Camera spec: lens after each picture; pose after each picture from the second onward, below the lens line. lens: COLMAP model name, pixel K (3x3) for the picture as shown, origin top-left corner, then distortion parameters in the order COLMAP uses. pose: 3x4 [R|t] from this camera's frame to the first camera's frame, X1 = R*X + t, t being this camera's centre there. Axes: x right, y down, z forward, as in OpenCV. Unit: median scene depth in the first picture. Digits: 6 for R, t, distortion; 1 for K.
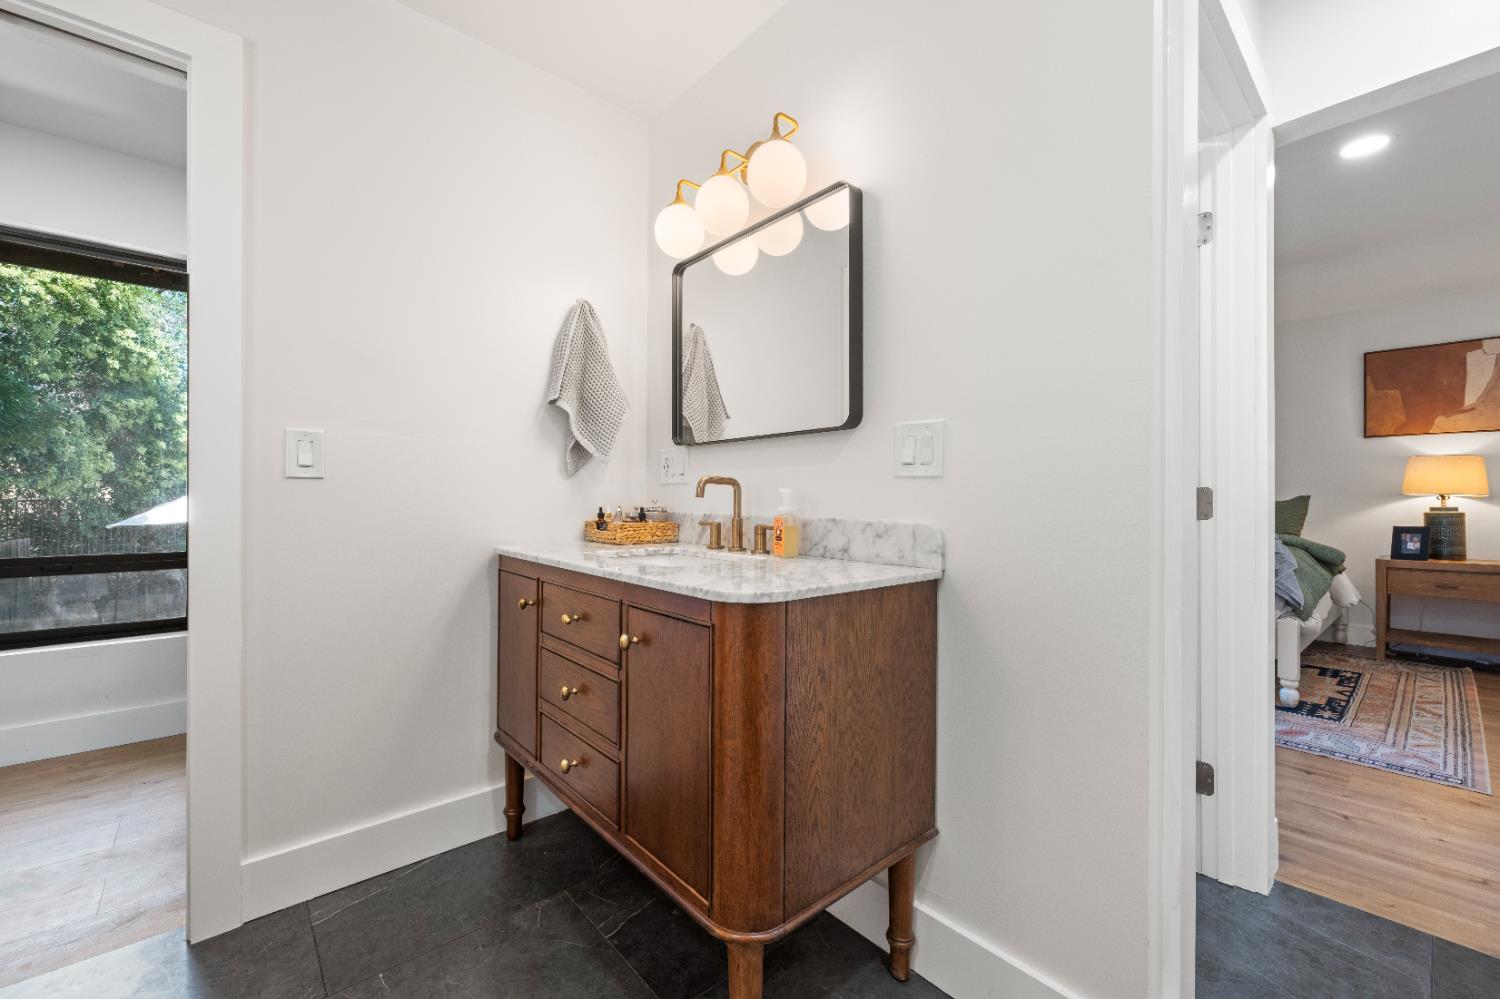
lens RADIAL K [[610.3, 0, 712.4], [0, 610.3, 491.0], [0, 0, 1]] dist [-0.003641, 0.000394]
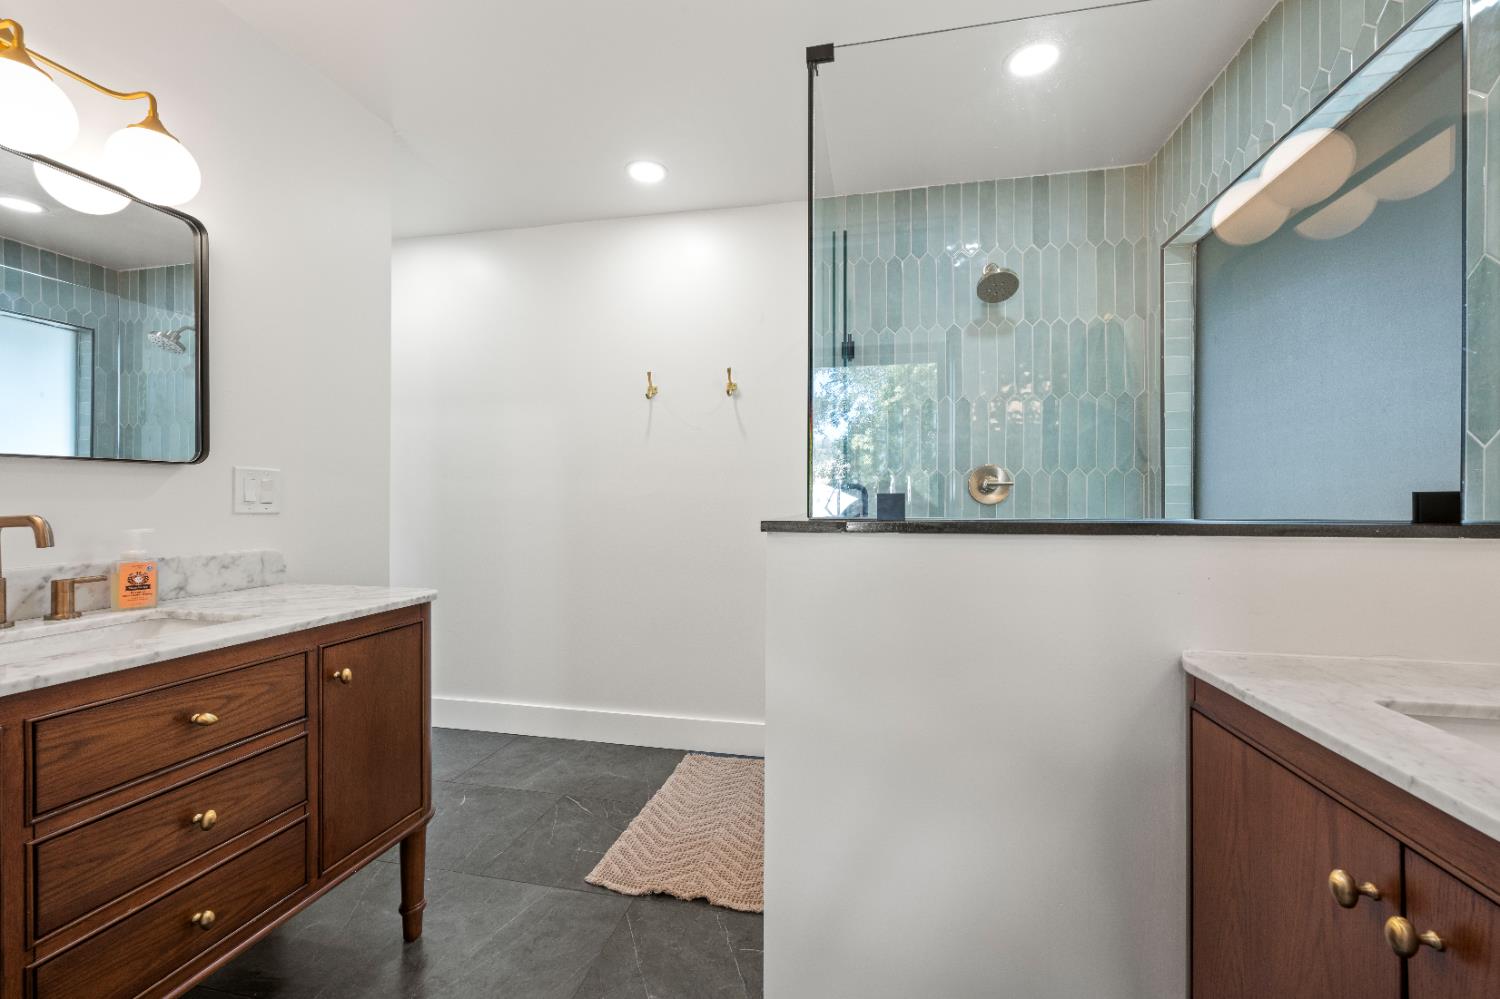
lens RADIAL K [[610.3, 0, 753.7], [0, 610.3, 500.6], [0, 0, 1]] dist [-0.003641, 0.000394]
pose [[-0.602780, -0.003824, 0.797898, -1.194191], [-0.004579, 0.999989, 0.001333, -0.053044], [-0.797894, -0.002850, -0.602791, 0.904903]]
